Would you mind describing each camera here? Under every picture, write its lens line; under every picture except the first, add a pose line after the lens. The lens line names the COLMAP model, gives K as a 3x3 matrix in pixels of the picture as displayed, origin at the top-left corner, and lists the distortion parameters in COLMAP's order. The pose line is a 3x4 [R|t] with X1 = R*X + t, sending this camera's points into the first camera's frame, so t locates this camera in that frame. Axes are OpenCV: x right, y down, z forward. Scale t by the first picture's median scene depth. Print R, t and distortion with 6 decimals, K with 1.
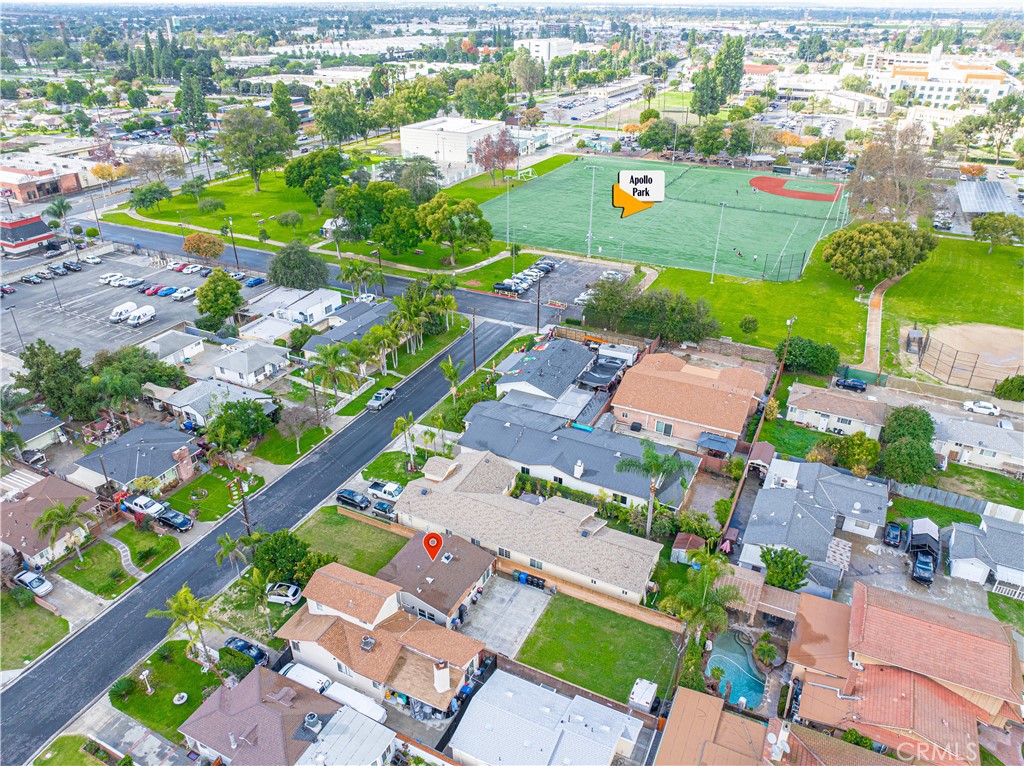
lens RADIAL K [[728.9, 0, 512.0], [0, 728.9, 383.0], [0, 0, 1]] dist [-0.057505, 0.029709]
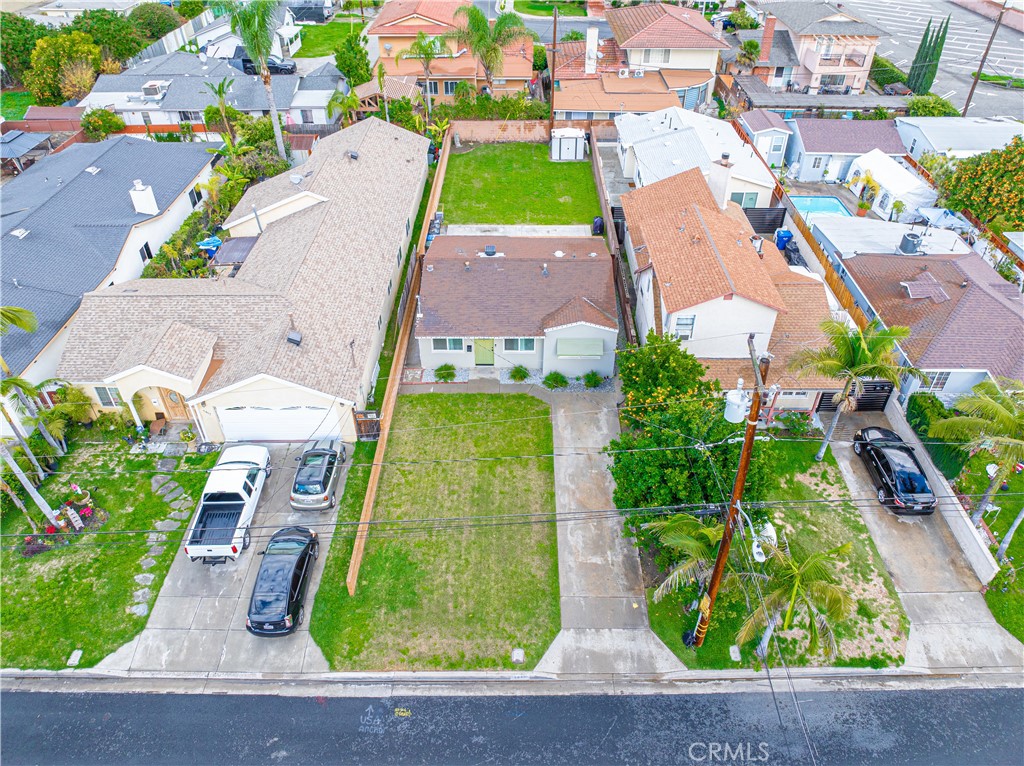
lens RADIAL K [[728.9, 0, 512.0], [0, 728.9, 383.0], [0, 0, 1]] dist [-0.057505, 0.029709]
pose [[-0.421616, -0.581481, 0.695787, -0.416547], [0.418344, 0.556044, 0.718194, -0.053336], [-0.804505, 0.593881, 0.008822, 0.869384]]
